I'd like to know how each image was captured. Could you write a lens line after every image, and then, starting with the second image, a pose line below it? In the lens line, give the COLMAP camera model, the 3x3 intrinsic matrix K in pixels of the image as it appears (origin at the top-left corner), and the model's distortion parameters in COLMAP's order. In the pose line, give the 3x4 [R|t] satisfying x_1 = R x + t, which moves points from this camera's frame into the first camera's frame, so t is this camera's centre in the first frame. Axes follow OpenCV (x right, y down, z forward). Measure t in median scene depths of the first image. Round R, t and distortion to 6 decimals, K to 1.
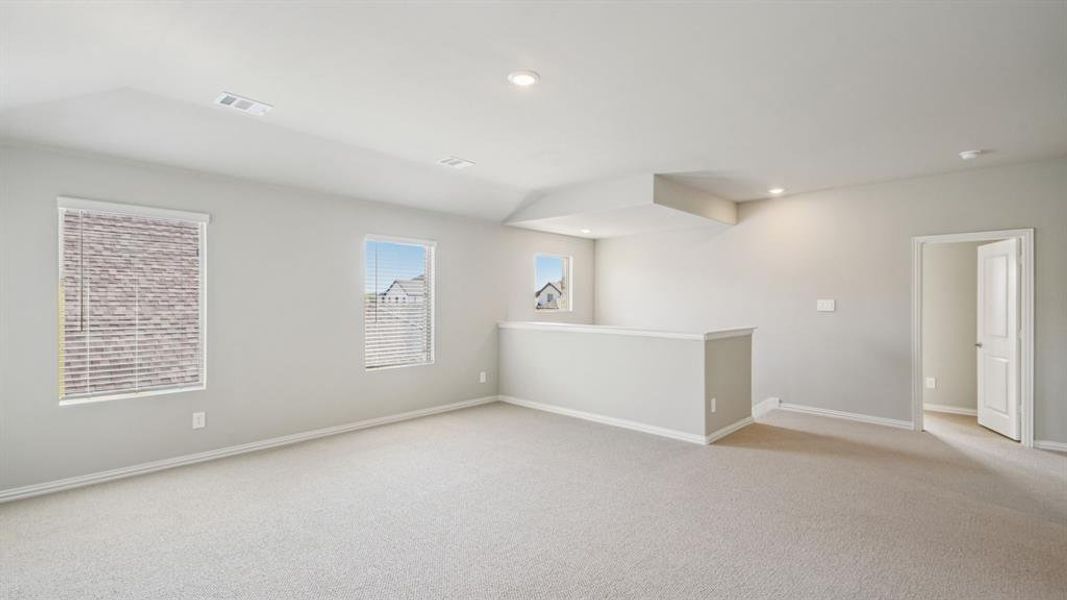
lens RADIAL K [[497.2, 0, 564.9], [0, 497.2, 301.9], [0, 0, 1]] dist [0.059877, -0.000051]
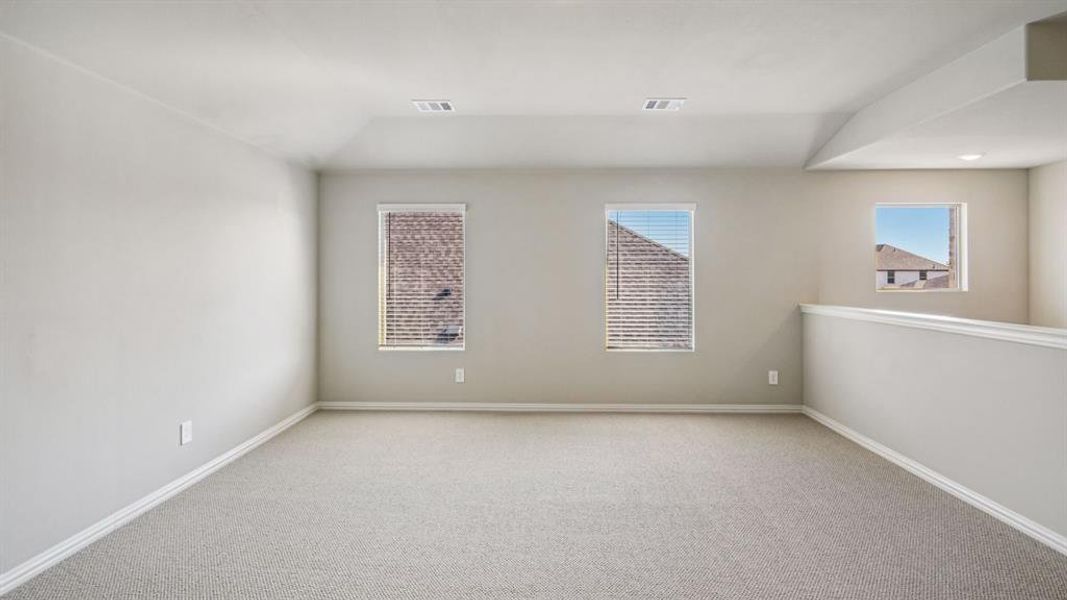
lens RADIAL K [[520.7, 0, 537.2], [0, 520.7, 273.0], [0, 0, 1]] dist [0.004492, 0.000744]
pose [[0.637638, -0.005072, -0.770319, 0.264711], [0.001211, 0.999984, -0.005582, -0.002144], [0.770335, 0.002627, 0.637634, 0.280333]]
